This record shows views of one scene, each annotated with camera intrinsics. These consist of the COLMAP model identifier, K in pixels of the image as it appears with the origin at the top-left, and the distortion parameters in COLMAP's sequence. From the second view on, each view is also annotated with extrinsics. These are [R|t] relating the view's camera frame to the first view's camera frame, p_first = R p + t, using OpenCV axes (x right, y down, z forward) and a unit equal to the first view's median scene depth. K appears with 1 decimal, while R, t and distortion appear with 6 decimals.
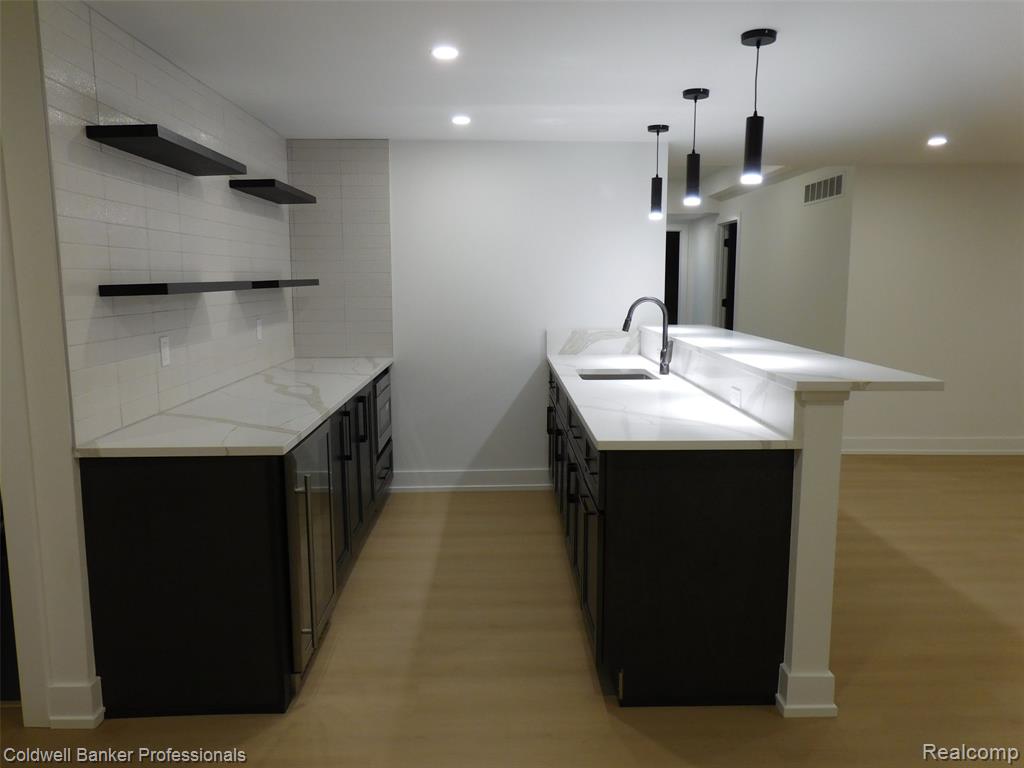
lens RADIAL K [[765.8, 0, 512.0], [0, 765.8, 389.3], [0, 0, 1]] dist [-0.018798, 0.046988]
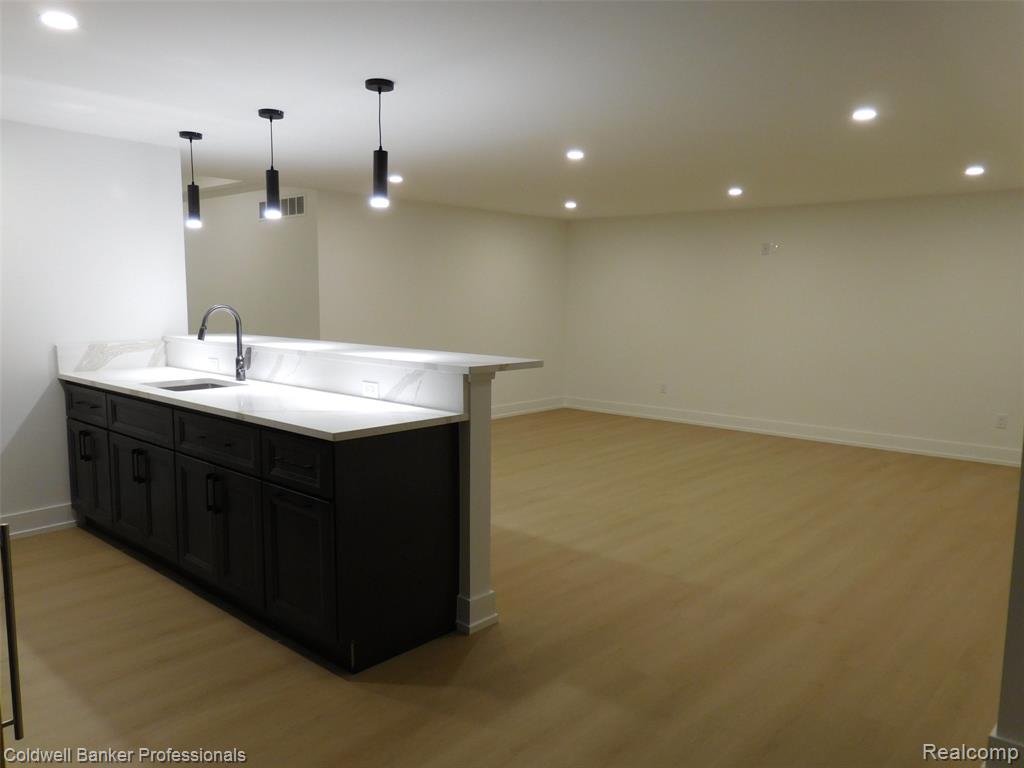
lens RADIAL K [[765.8, 0, 517.4], [0, 765.8, 388.9], [0, 0, 1]] dist [-0.018798, 0.046988]
pose [[0.689507, -0.083024, 0.719505, -0.286585], [0.095160, 0.995181, 0.023641, 0.002285], [-0.718000, 0.052167, 0.694085, 0.029732]]
